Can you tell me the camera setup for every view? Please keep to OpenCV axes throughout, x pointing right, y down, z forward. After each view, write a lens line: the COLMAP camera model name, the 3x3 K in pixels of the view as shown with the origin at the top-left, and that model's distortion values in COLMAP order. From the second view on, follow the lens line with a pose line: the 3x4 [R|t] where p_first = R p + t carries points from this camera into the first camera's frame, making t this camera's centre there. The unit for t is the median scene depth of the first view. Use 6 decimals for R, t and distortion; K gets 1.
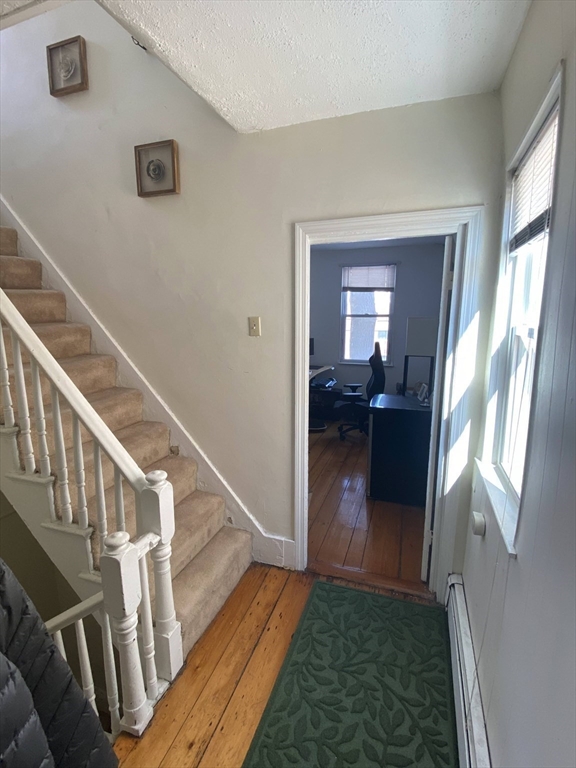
lens RADIAL K [[383.8, 0, 288.0], [0, 383.8, 384.0], [0, 0, 1]] dist [-0.000875, -0.000182]
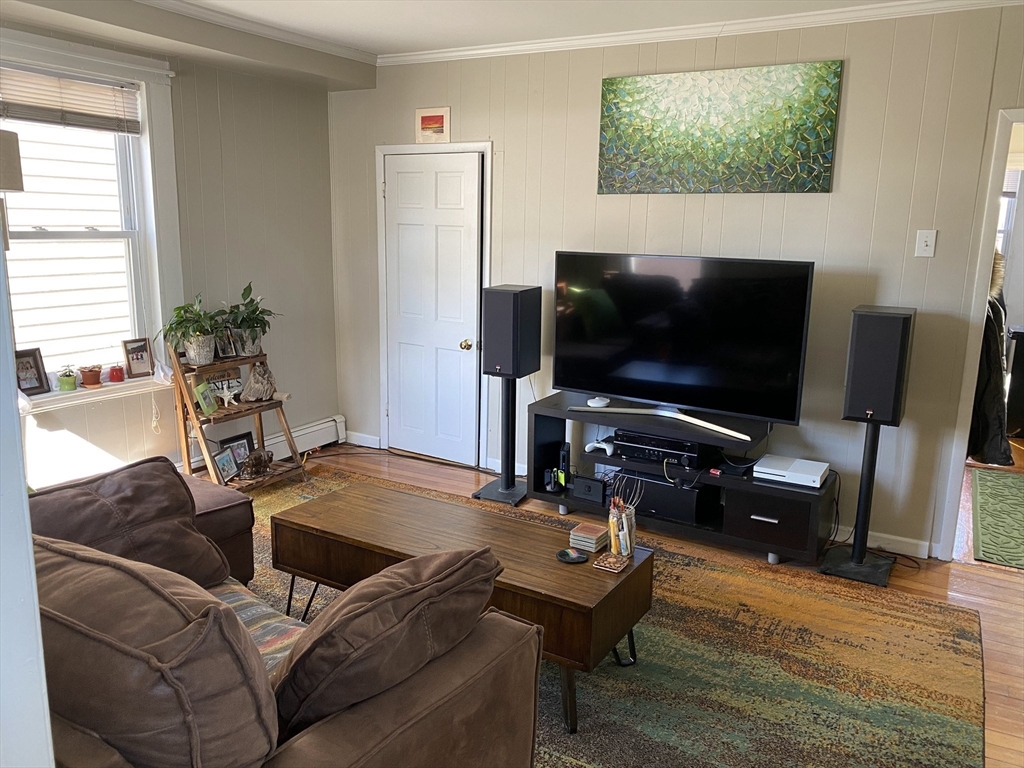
lens RADIAL K [[818.0, 0, 512.0], [0, 818.0, 384.0], [0, 0, 1]] dist [0.105807, -0.104435]
pose [[0.984521, 0.058479, -0.165222, -1.126941], [-0.055346, 0.998191, 0.023505, 0.365709], [0.166297, -0.013996, 0.985976, -2.132657]]
